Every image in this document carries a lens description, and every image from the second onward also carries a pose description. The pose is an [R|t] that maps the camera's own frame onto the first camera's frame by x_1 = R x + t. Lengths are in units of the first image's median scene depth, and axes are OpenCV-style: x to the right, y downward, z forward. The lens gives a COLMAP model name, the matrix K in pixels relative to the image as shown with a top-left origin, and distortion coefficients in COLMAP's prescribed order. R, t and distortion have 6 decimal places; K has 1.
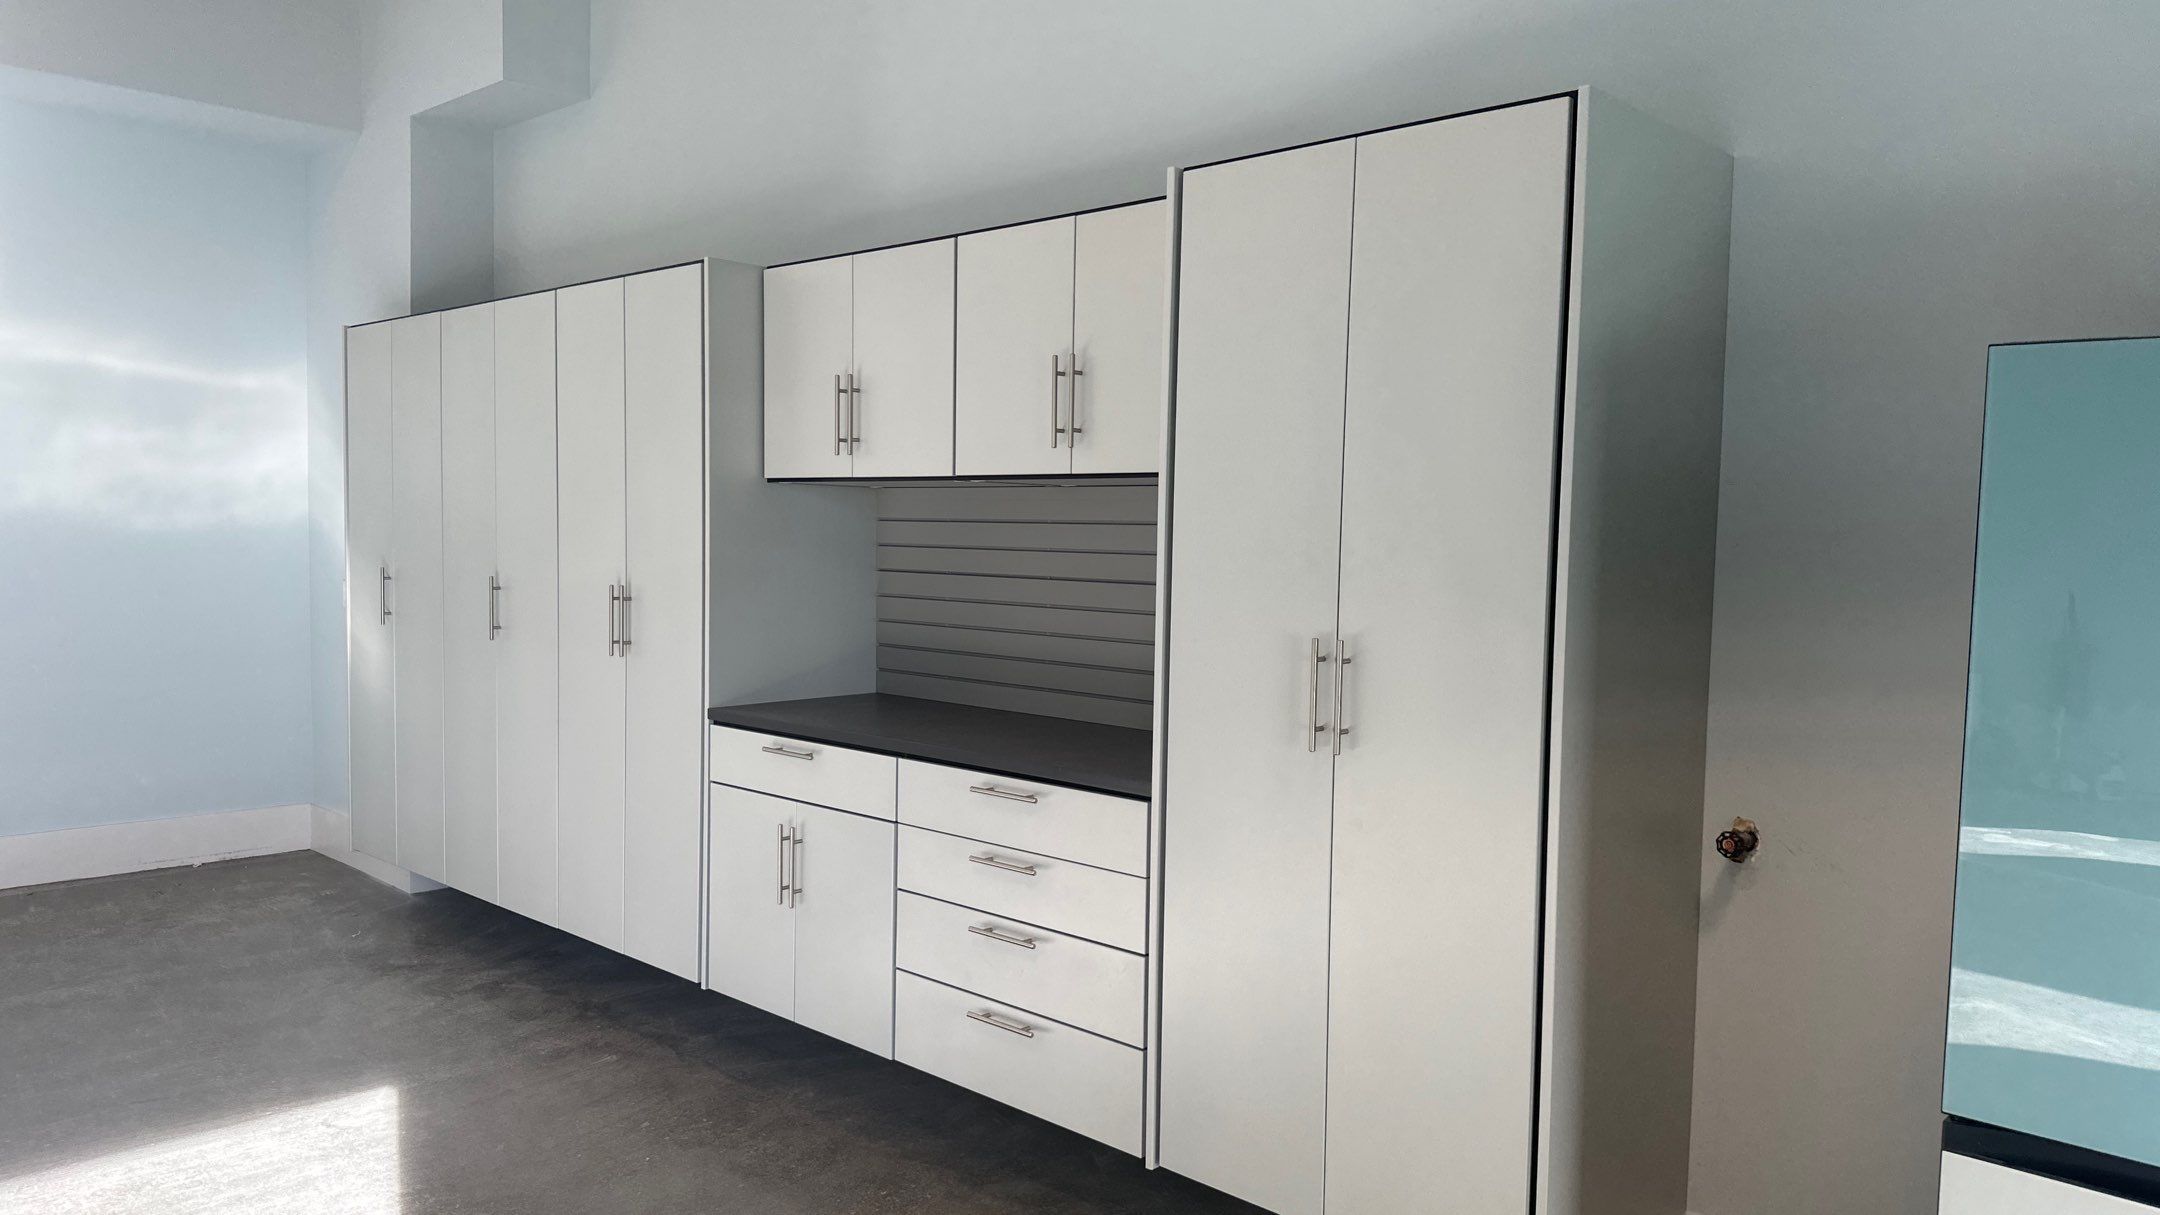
lens RADIAL K [[1509.2, 0, 1080.0], [0, 1509.2, 607.5], [0, 0, 1]] dist [0.110607, -0.168710]
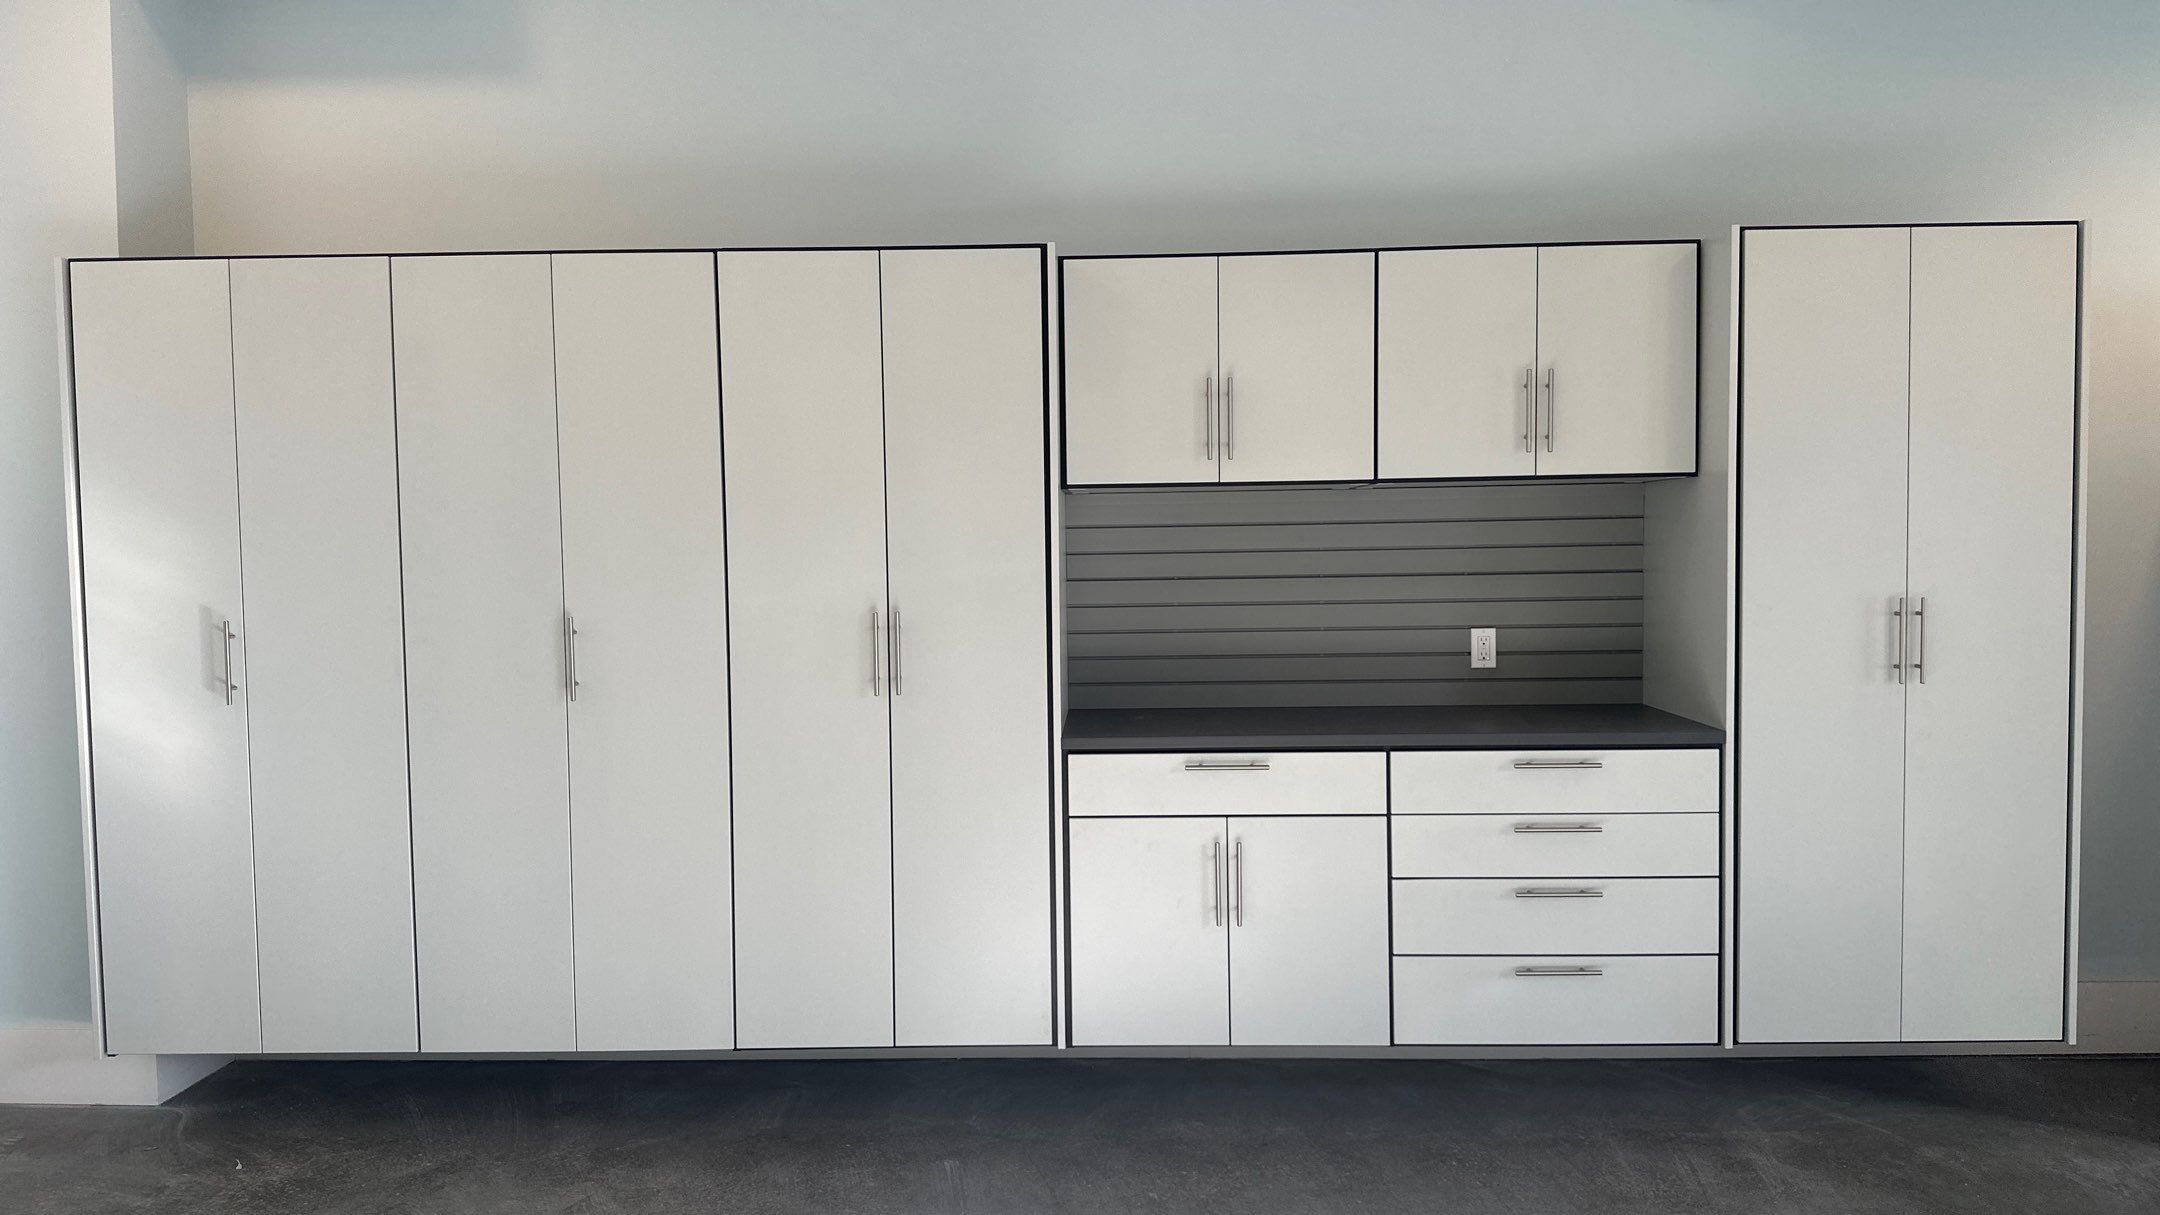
lens RADIAL K [[1509.2, 0, 1080.0], [0, 1509.2, 607.5], [0, 0, 1]] dist [0.110607, -0.168710]
pose [[0.740320, -0.063376, 0.669261, -0.884255], [0.064138, 0.997664, 0.023526, -0.034141], [-0.669188, 0.025508, 0.742655, 0.338164]]
